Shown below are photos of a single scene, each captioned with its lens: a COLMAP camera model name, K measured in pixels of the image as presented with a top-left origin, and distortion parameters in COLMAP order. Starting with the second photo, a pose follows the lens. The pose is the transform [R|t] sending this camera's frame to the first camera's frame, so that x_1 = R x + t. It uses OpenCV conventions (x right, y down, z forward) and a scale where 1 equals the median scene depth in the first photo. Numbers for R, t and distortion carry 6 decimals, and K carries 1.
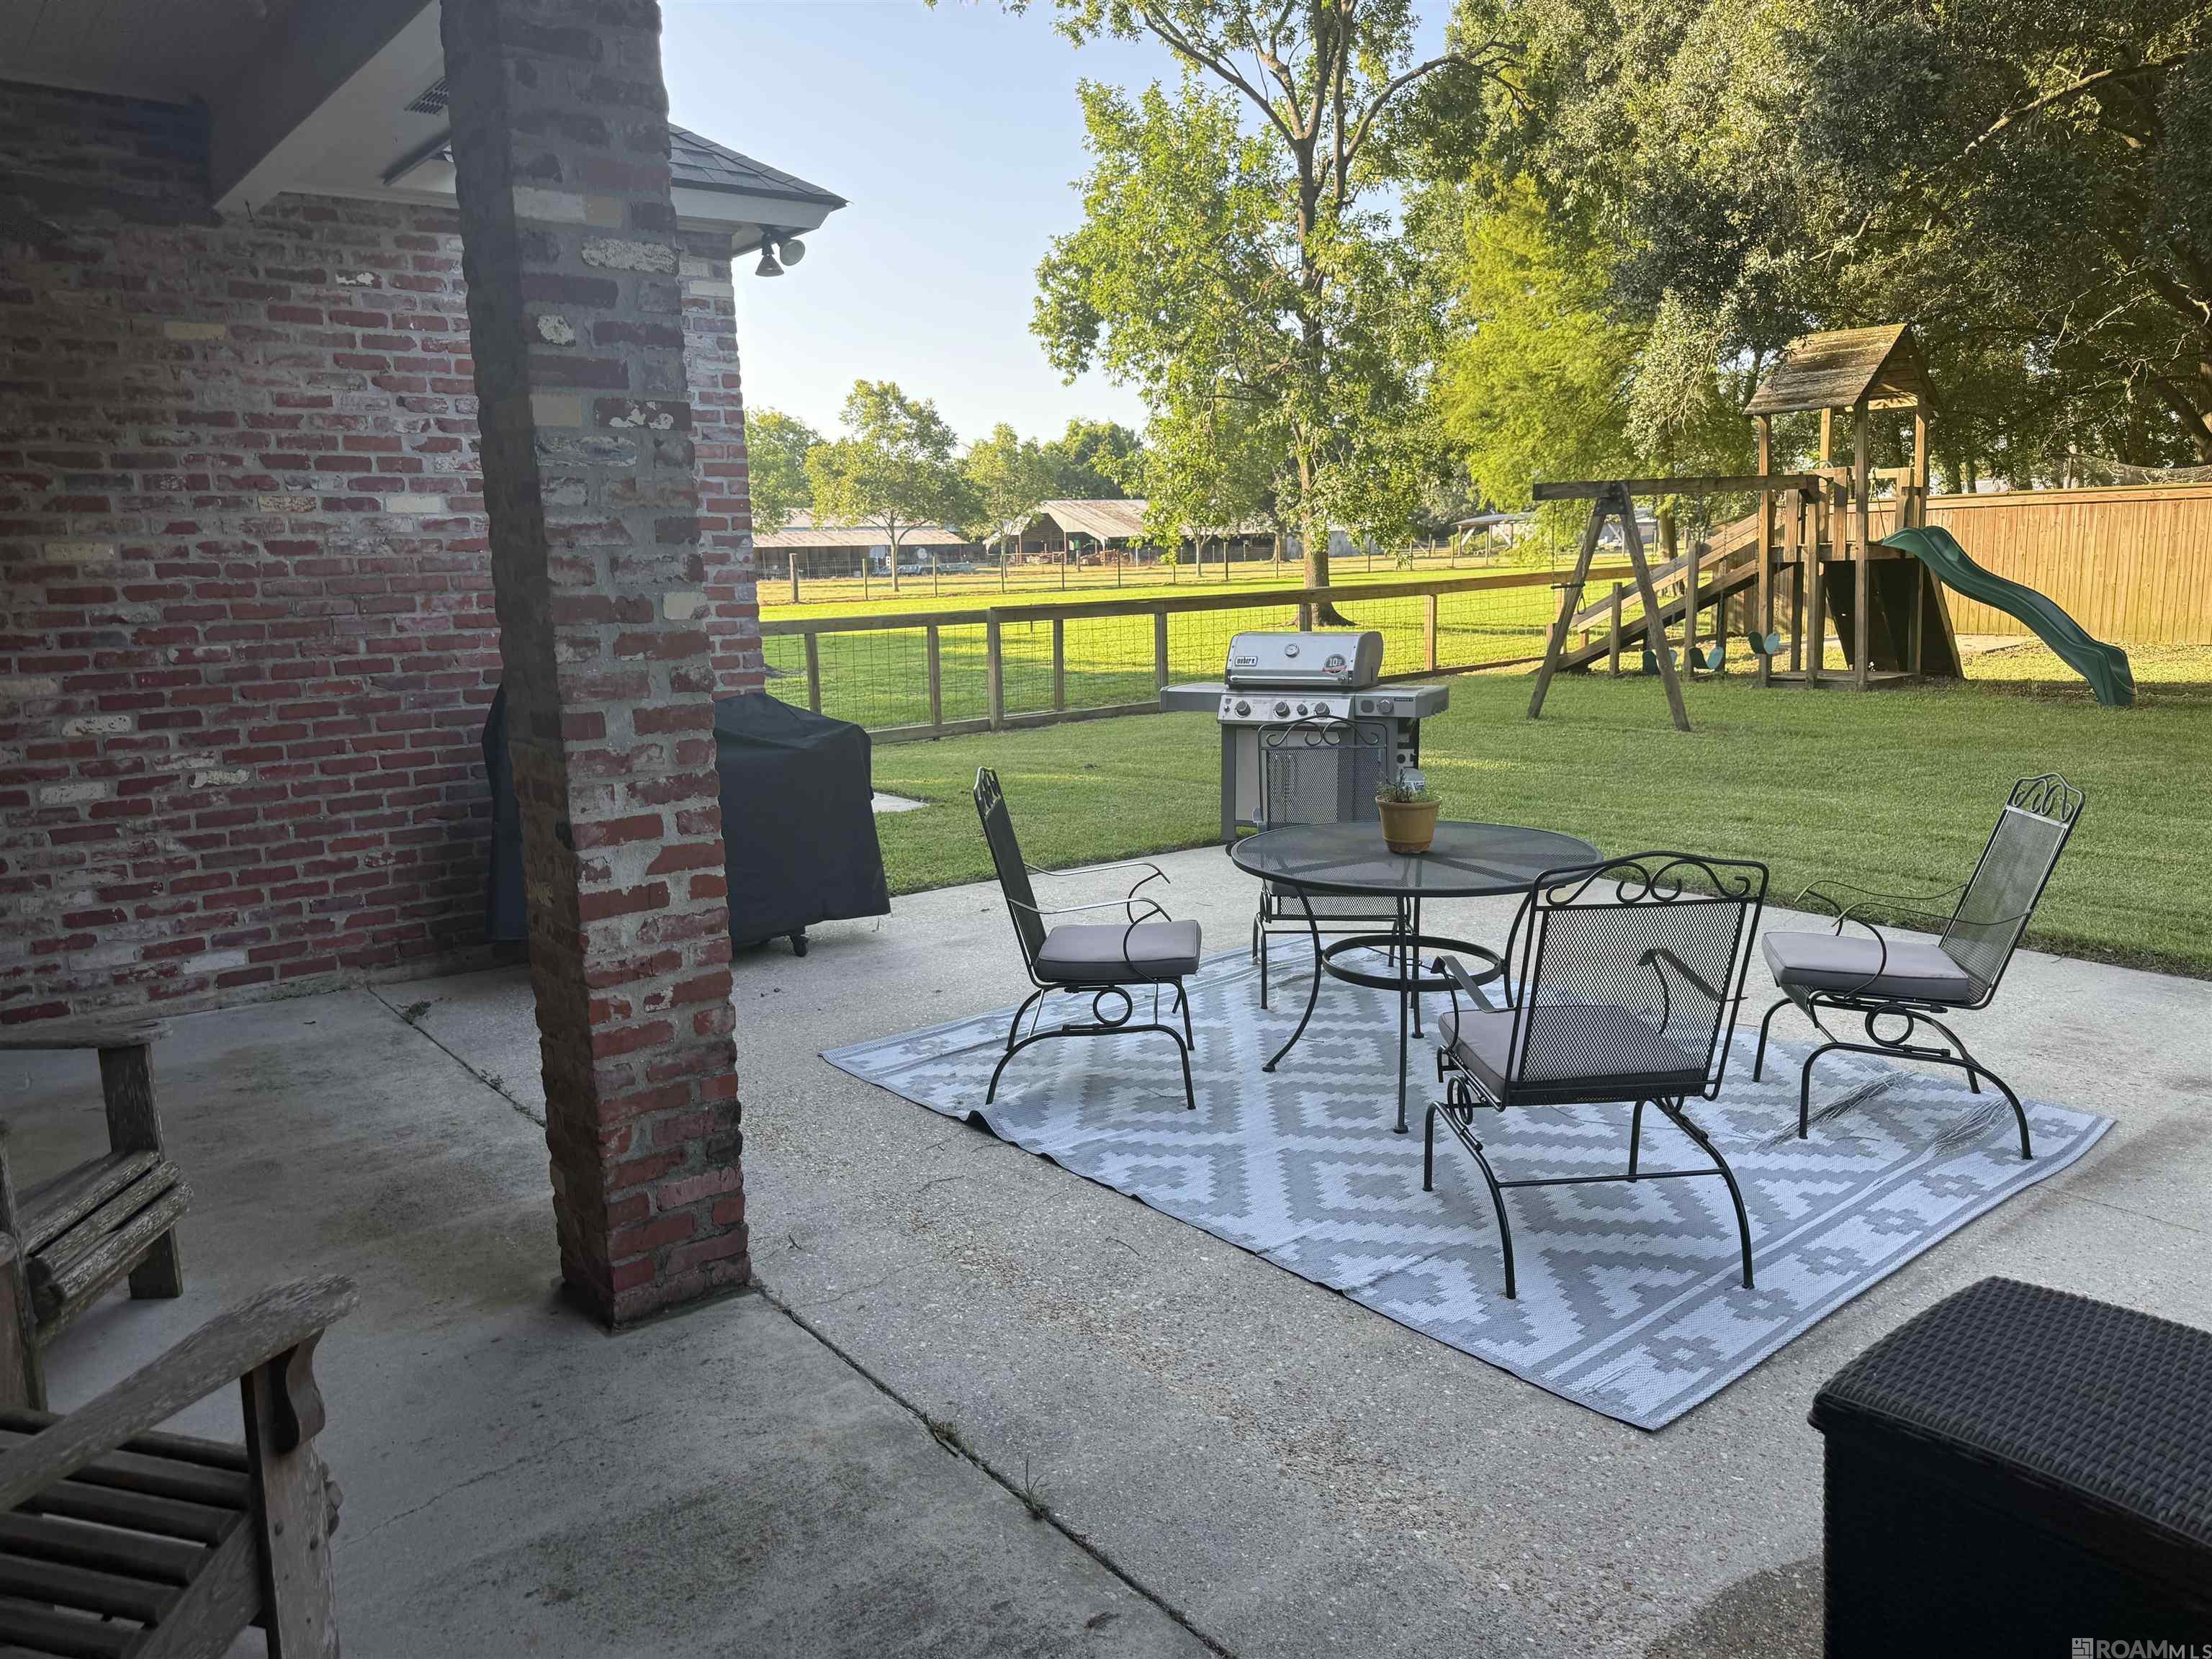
lens RADIAL K [[1569.7, 0, 1113.8], [0, 1569.7, 832.4], [0, 0, 1]] dist [0.067083, -0.091698]
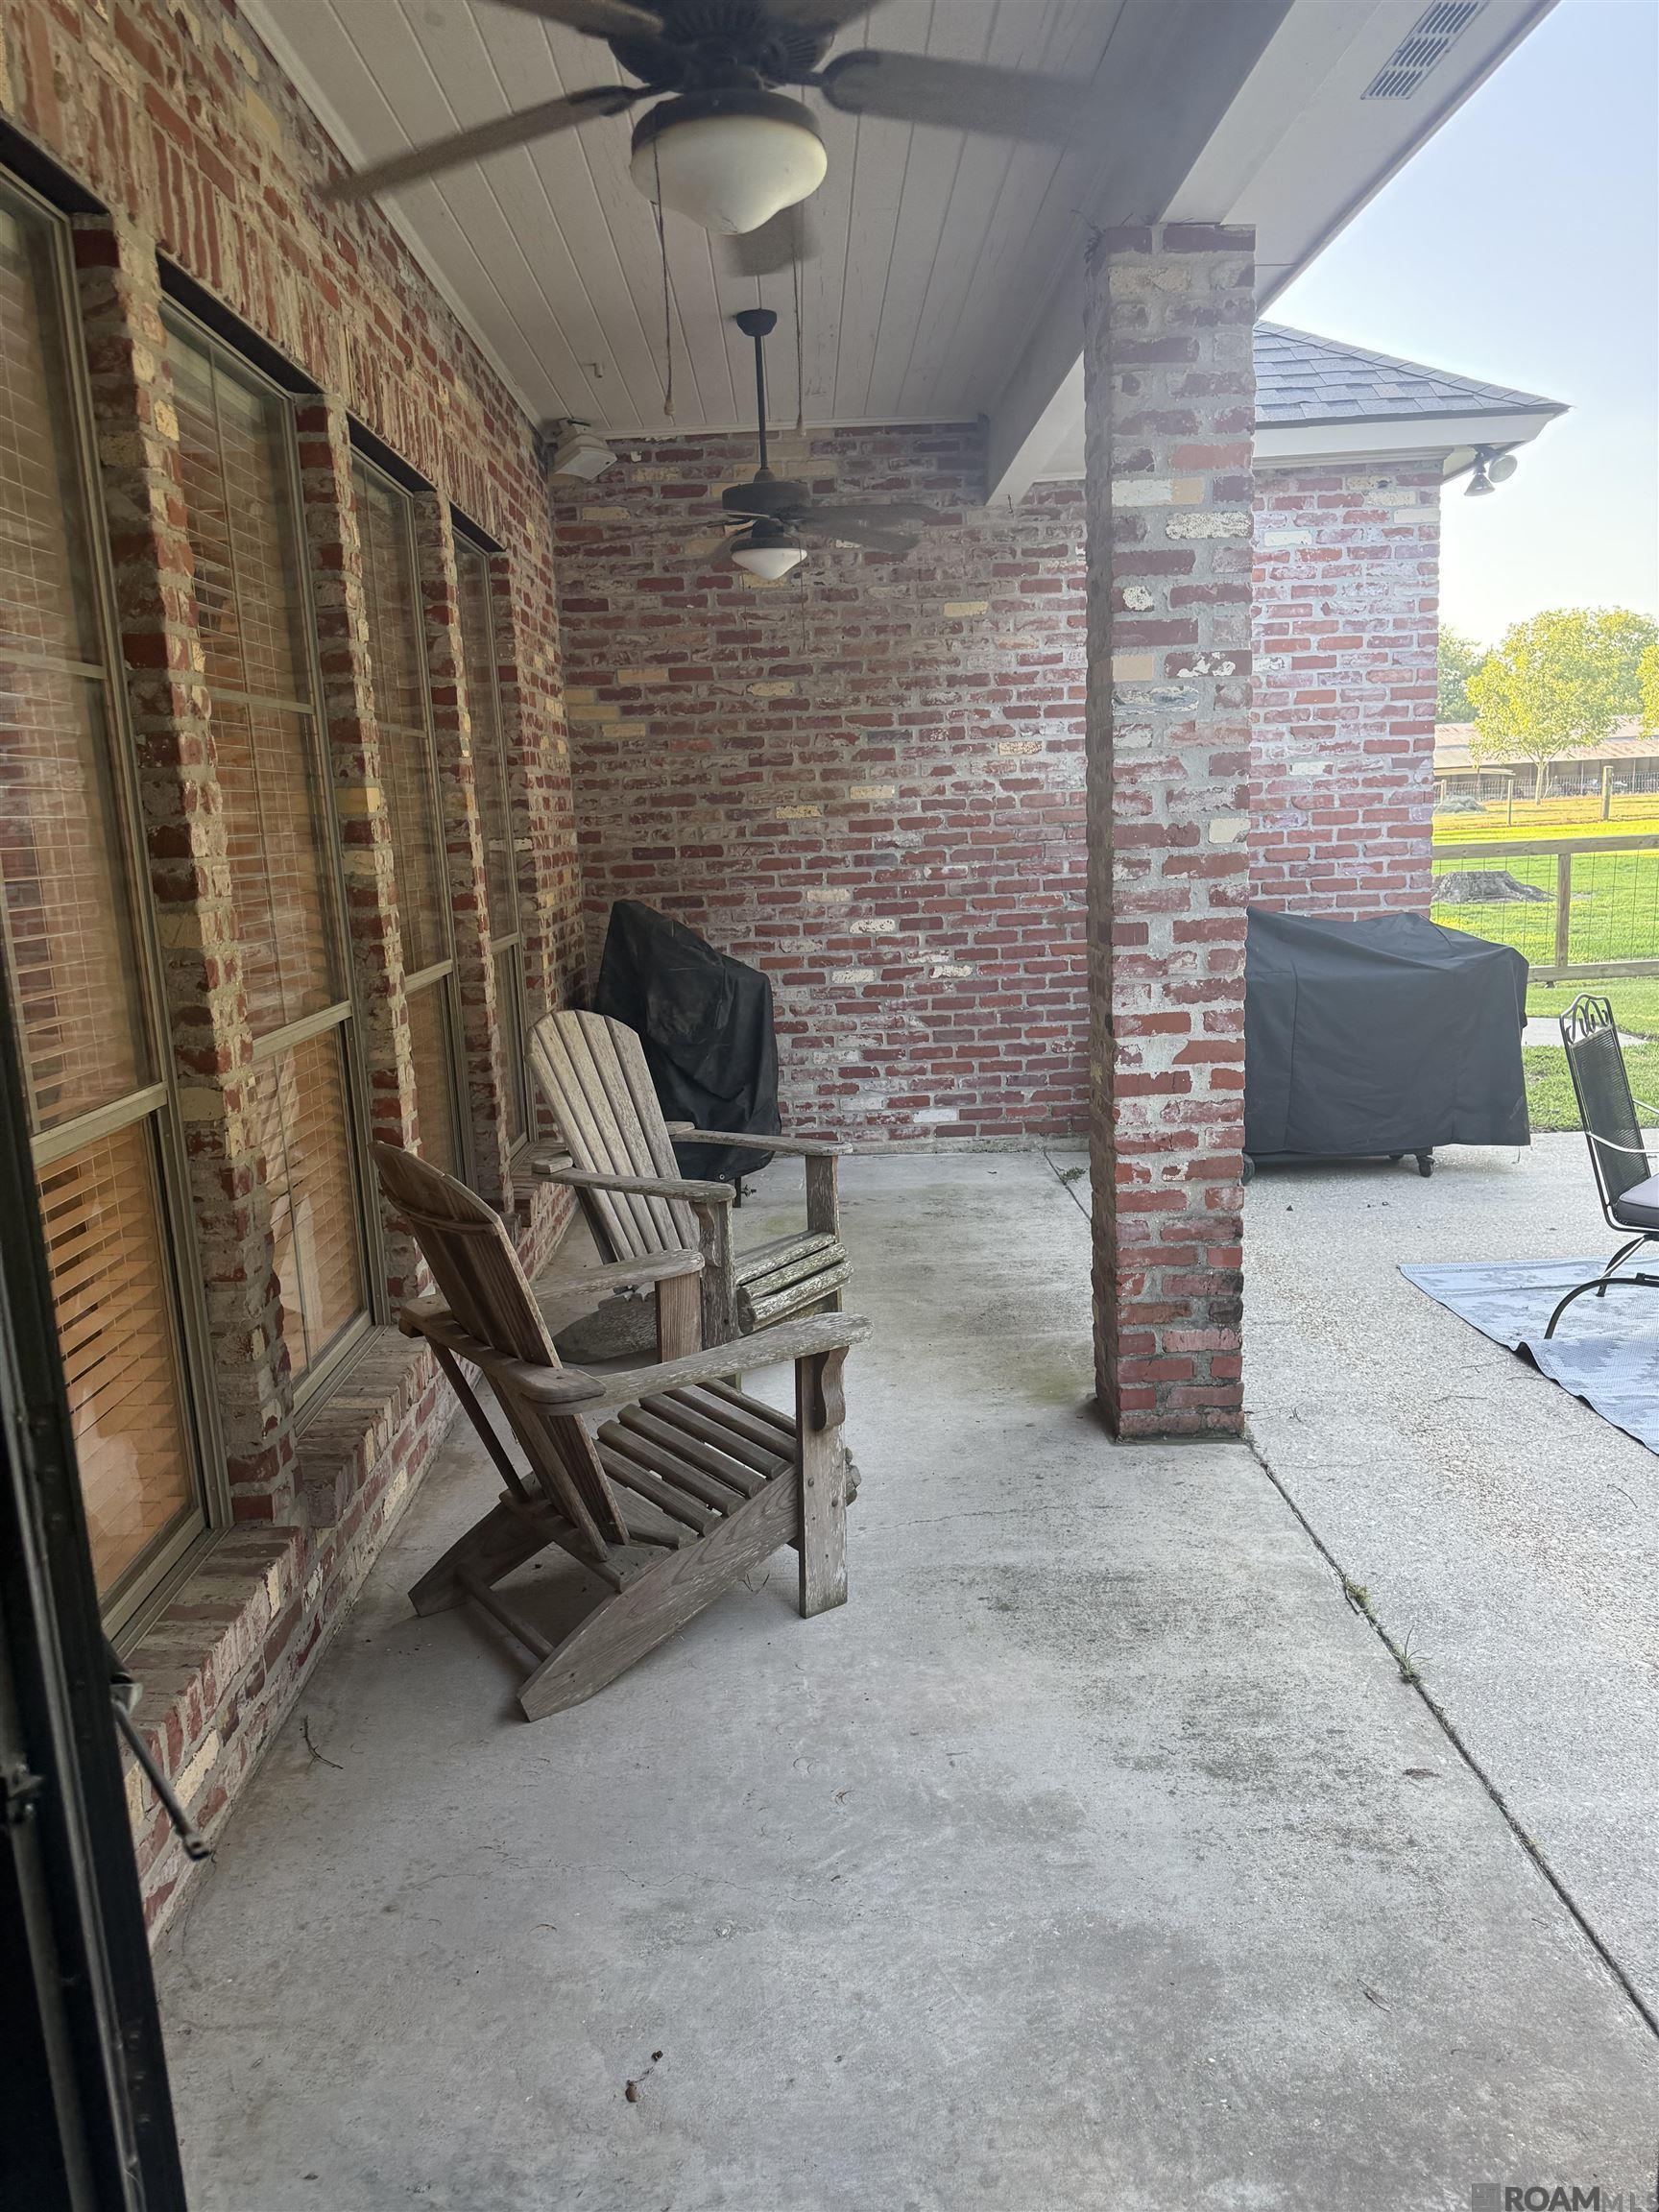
lens RADIAL K [[1569.7, 0, 808.8], [0, 1569.7, 1115.4], [0, 0, 1]] dist [0.067083, -0.091698]
pose [[0.782068, 0.107840, -0.613791, 0.170238], [-0.084598, 0.994168, 0.066880, 0.007873], [0.617424, -0.000379, 0.786631, -0.066398]]
